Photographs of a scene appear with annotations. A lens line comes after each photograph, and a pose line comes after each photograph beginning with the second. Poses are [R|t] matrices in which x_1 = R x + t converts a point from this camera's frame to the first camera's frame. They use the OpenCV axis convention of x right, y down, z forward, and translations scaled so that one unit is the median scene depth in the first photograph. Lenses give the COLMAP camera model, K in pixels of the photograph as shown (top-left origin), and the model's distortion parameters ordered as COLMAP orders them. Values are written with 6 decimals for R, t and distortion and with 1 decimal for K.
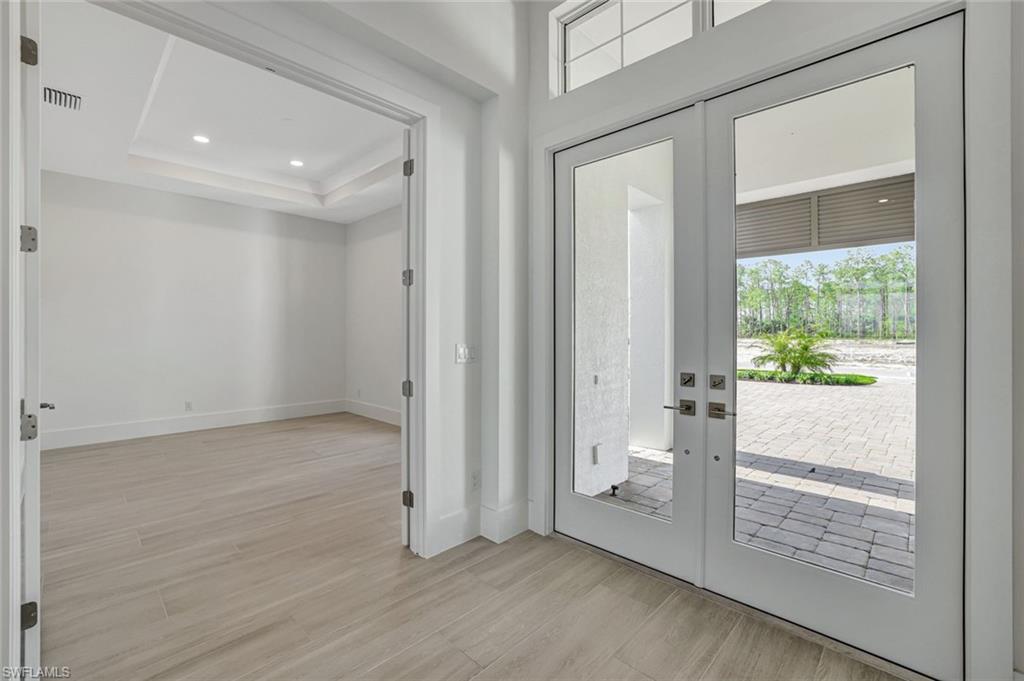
lens RADIAL K [[442.3, 0, 494.6], [0, 442.3, 327.8], [0, 0, 1]] dist [0.001264, 0.000123]
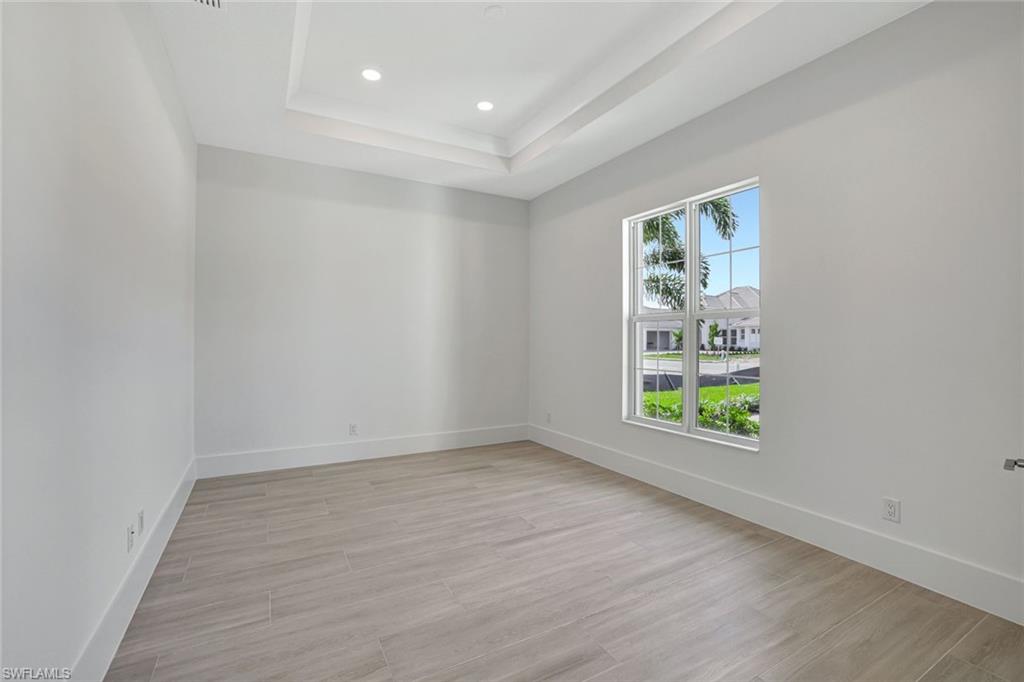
lens RADIAL K [[454.2, 0, 512.0], [0, 454.2, 341.0], [0, 0, 1]] dist [0.000509, 0.000032]
pose [[0.967501, 0.008766, -0.252714, -0.198153], [-0.005241, 0.999879, 0.014617, 0.000732], [0.252812, -0.012818, 0.967431, 0.267465]]
